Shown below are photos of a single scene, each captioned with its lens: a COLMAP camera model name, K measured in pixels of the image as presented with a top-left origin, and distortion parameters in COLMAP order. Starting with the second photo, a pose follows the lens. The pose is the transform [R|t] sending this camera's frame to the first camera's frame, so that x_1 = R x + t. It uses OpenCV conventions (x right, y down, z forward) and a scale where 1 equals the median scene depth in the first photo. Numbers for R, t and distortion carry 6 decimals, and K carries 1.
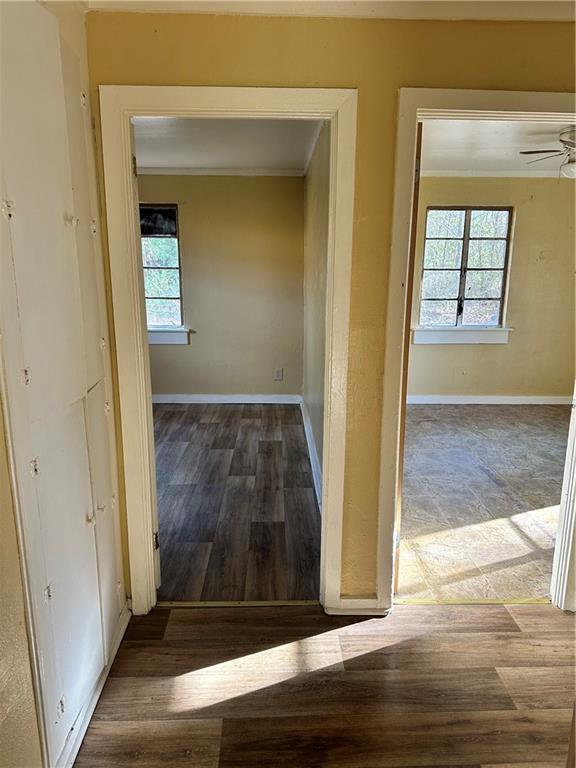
lens RADIAL K [[530.2, 0, 288.0], [0, 530.2, 384.0], [0, 0, 1]] dist [0.159045, -0.305572]
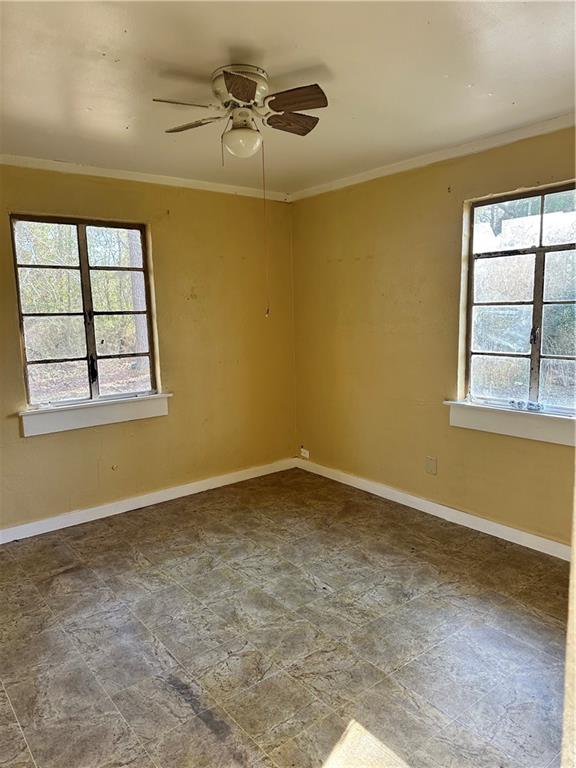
lens RADIAL K [[537.0, 0, 292.7], [0, 537.0, 384.9], [0, 0, 1]] dist [0.020086, -0.025159]
pose [[0.791630, -0.114714, 0.600136, 0.125323], [0.161097, 0.986649, -0.023906, -0.074671], [-0.589381, 0.115605, 0.799541, 0.357314]]
